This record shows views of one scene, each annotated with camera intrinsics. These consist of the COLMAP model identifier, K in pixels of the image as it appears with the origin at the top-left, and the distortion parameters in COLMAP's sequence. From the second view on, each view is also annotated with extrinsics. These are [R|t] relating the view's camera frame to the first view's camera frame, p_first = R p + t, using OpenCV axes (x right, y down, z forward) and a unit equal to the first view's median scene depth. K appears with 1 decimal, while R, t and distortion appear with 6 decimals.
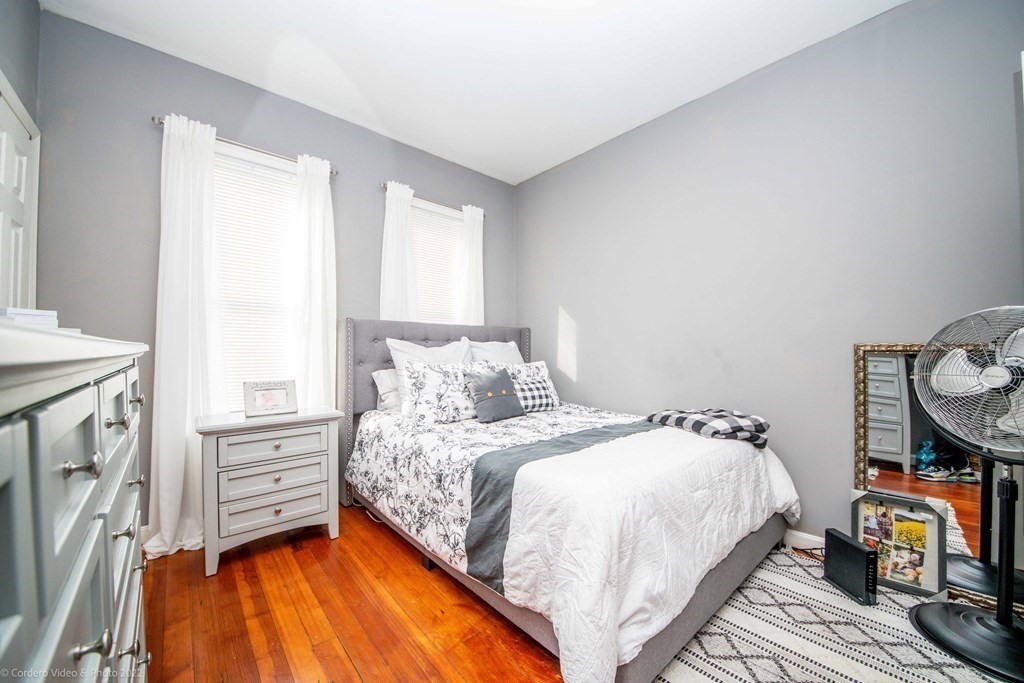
lens RADIAL K [[381.2, 0, 515.6], [0, 381.2, 343.9], [0, 0, 1]] dist [0.028068, -0.023512]
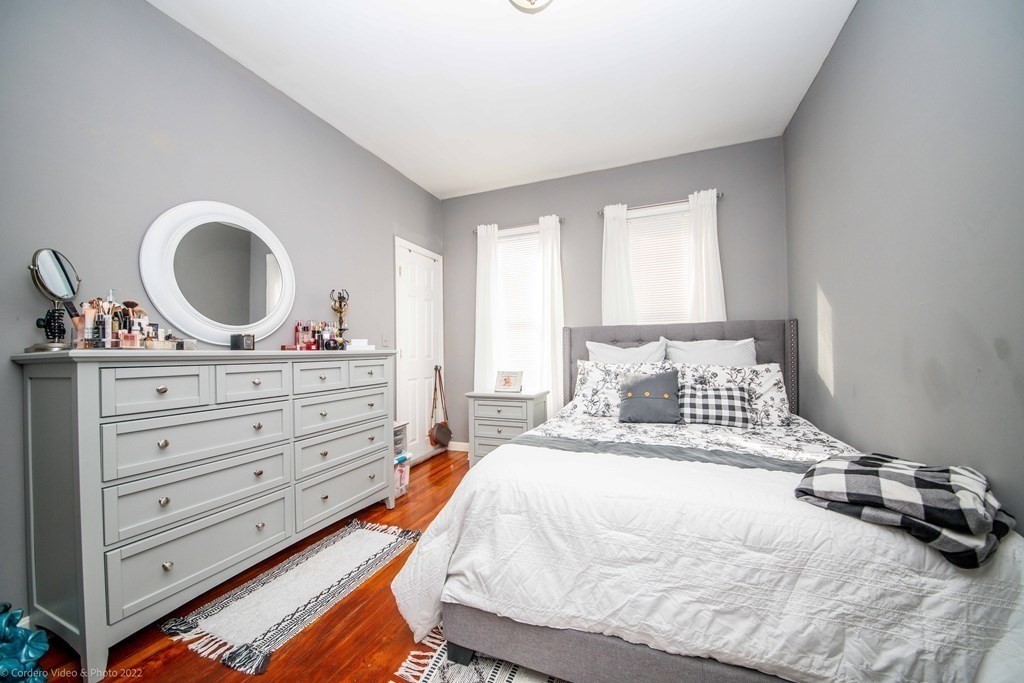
lens RADIAL K [[363.2, 0, 518.5], [0, 363.2, 349.7], [0, 0, 1]] dist [-0.011643, -0.000236]
pose [[0.452180, -0.013921, -0.891818, 0.629359], [0.020678, 0.999773, -0.005122, 0.013838], [0.891687, -0.016125, 0.452366, 0.306178]]
